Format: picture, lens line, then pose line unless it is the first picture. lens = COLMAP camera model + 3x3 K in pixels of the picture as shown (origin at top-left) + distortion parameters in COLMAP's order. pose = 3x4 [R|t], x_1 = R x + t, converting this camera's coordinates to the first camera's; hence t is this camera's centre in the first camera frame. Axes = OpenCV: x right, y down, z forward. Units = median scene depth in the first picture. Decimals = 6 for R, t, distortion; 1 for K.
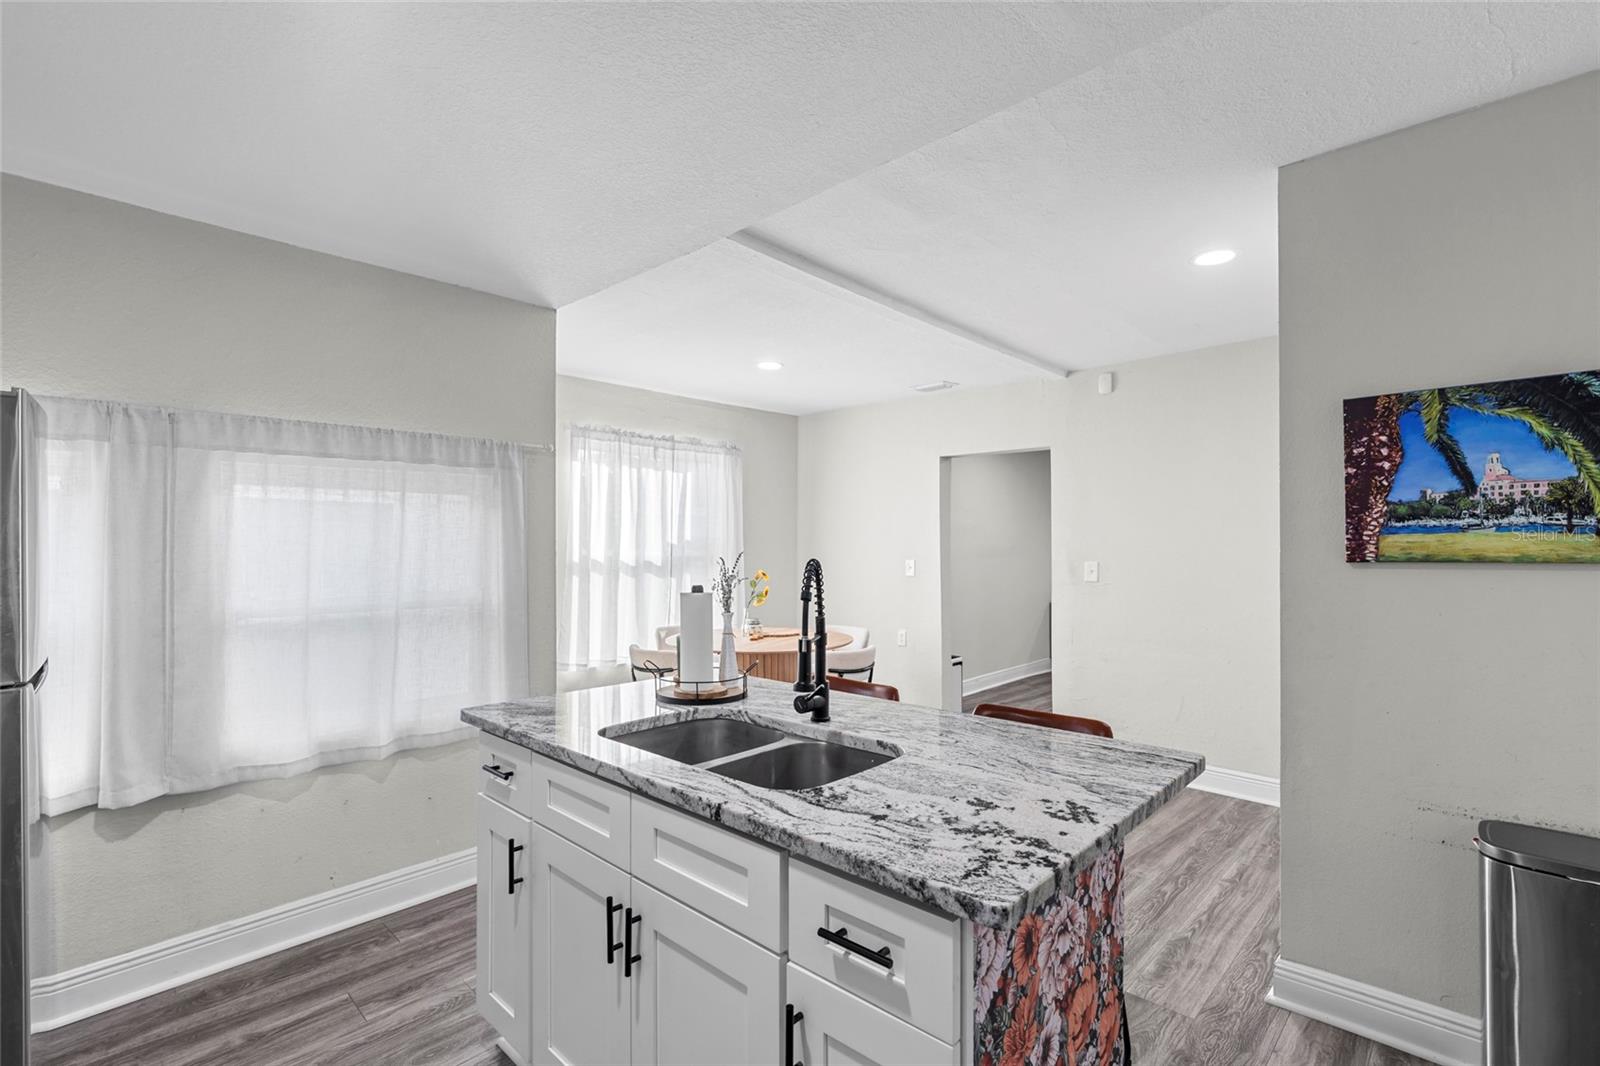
lens RADIAL K [[721.0, 0, 801.3], [0, 721.0, 529.5], [0, 0, 1]] dist [-0.007593, 0.000717]
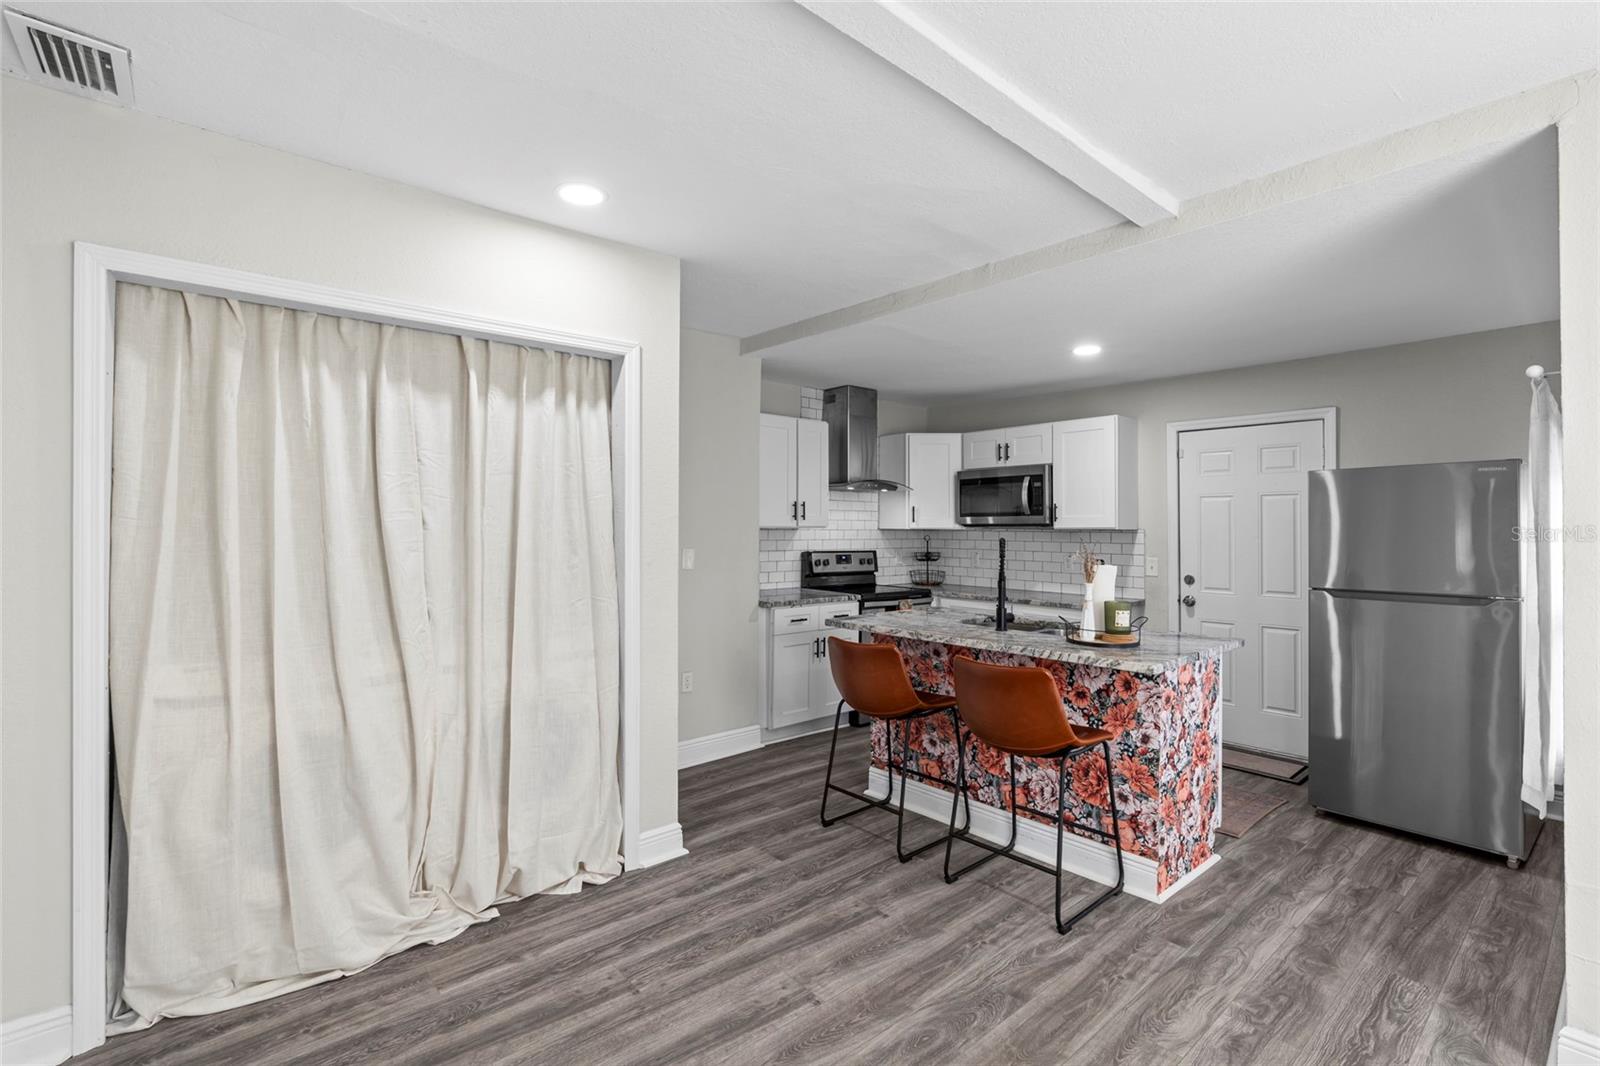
lens RADIAL K [[721.0, 0, 801.3], [0, 721.0, 529.5], [0, 0, 1]] dist [-0.007593, 0.000717]
pose [[-0.995769, -0.006253, 0.091681, 0.328455], [-0.008604, 0.999643, -0.025277, 0.062421], [-0.091490, -0.025959, -0.995468, 2.621415]]
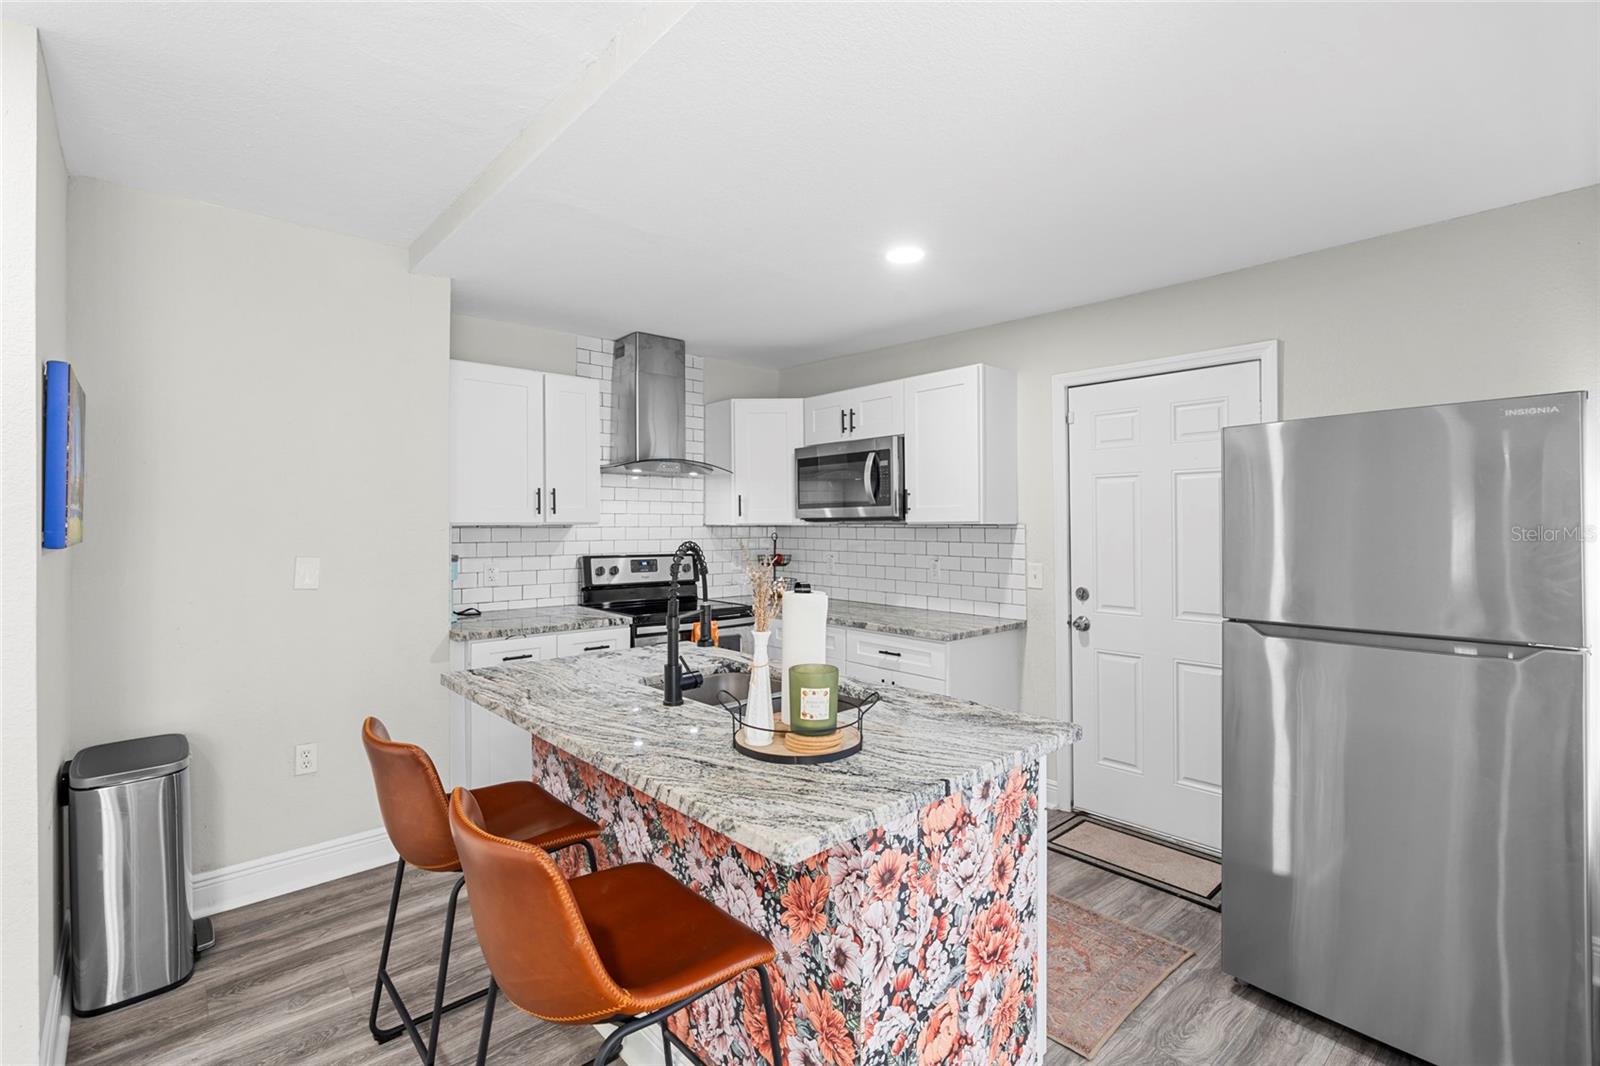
lens RADIAL K [[721.0, 0, 801.3], [0, 721.0, 529.5], [0, 0, 1]] dist [-0.007593, 0.000717]
pose [[-0.997112, -0.000809, 0.075938, -0.211027], [-0.002258, 0.999817, -0.018990, 0.038428], [-0.075909, -0.019106, -0.996932, 1.864964]]
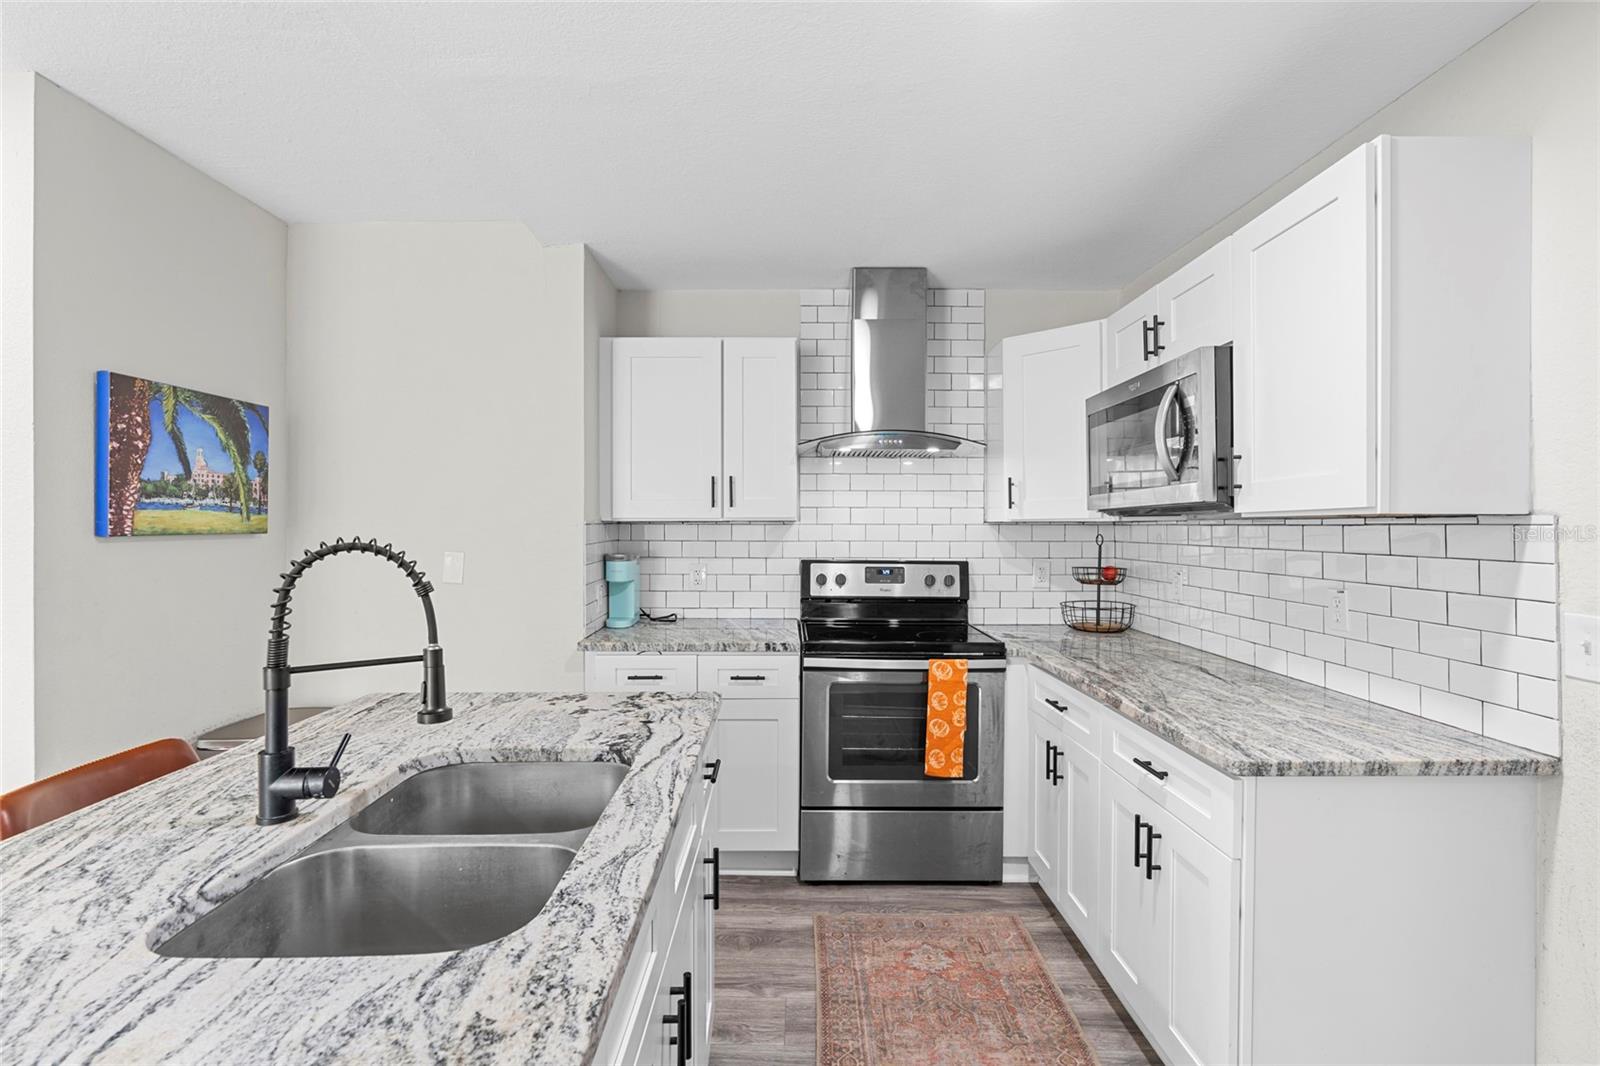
lens RADIAL K [[721.0, 0, 801.3], [0, 721.0, 529.5], [0, 0, 1]] dist [-0.007593, 0.000717]
pose [[-0.695994, -0.003889, 0.718037, -0.631009], [-0.020878, 0.999672, -0.014822, 0.031439], [-0.717744, -0.025307, -0.695847, 1.034558]]
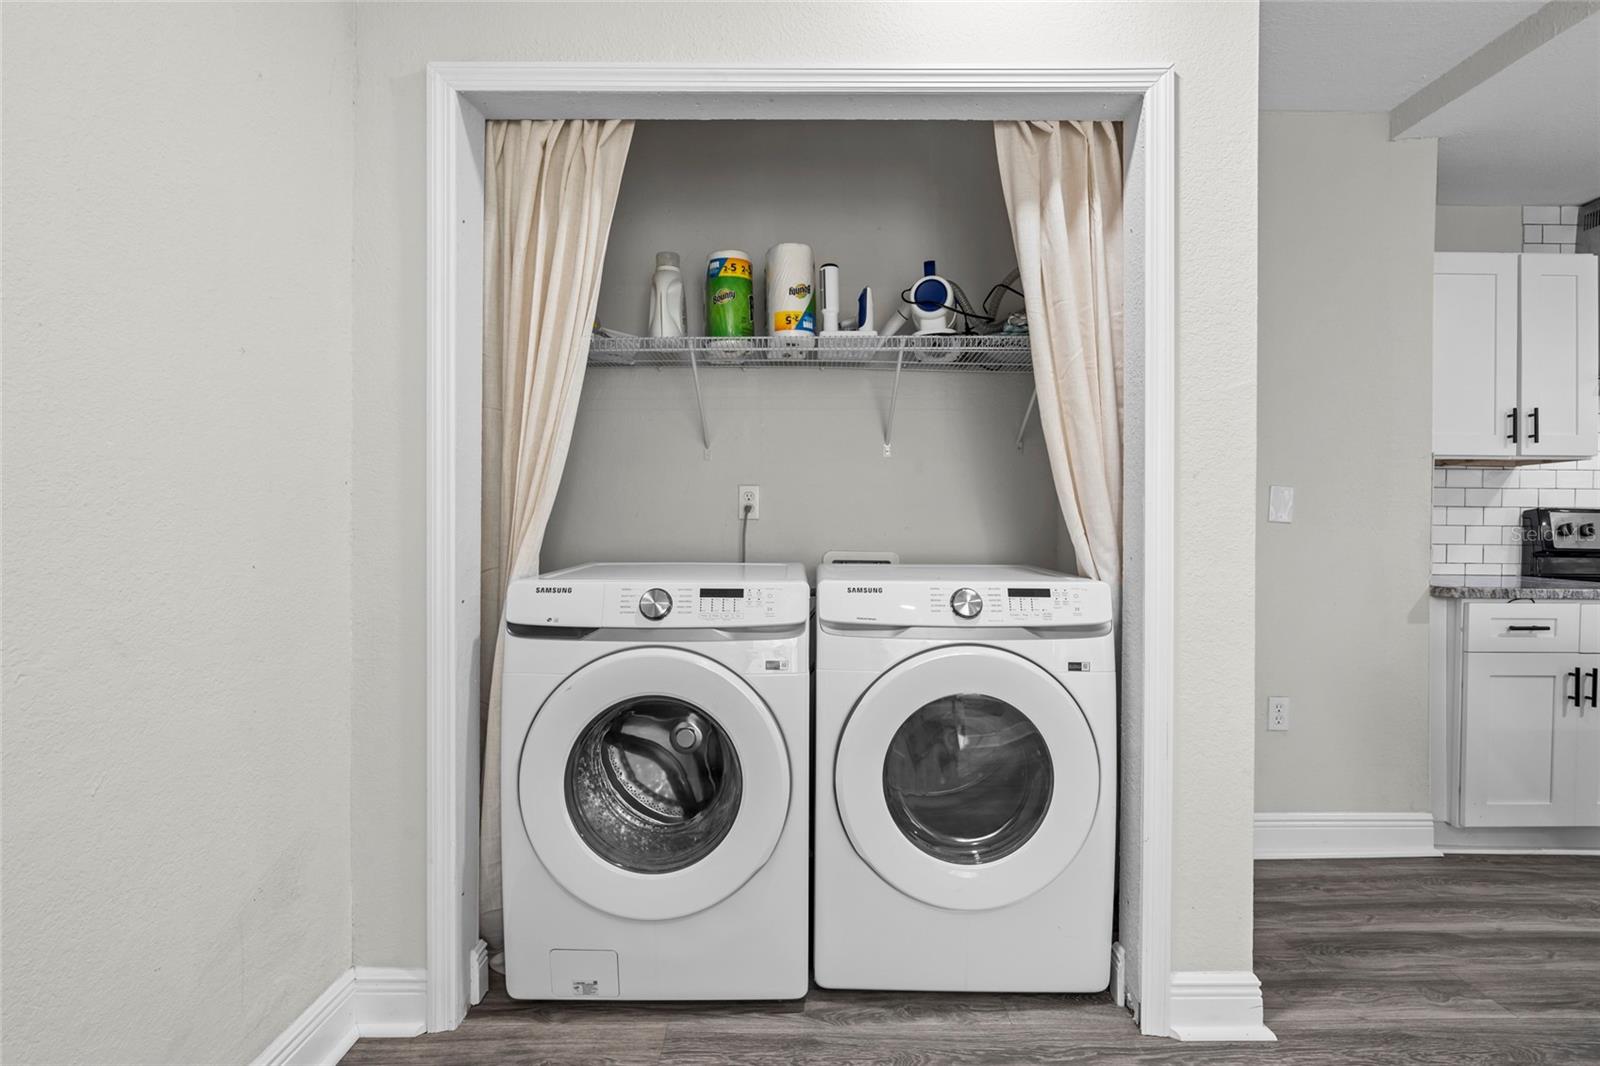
lens RADIAL K [[784.5, 0, 800.0], [0, 784.5, 533.0], [0, 0, 1]] dist [-0.003099, -0.000499]
pose [[-0.693987, -0.008584, 0.719936, 0.453800], [-0.024645, 0.999626, -0.011837, 0.183405], [-0.719566, -0.025957, -0.693939, 2.080456]]
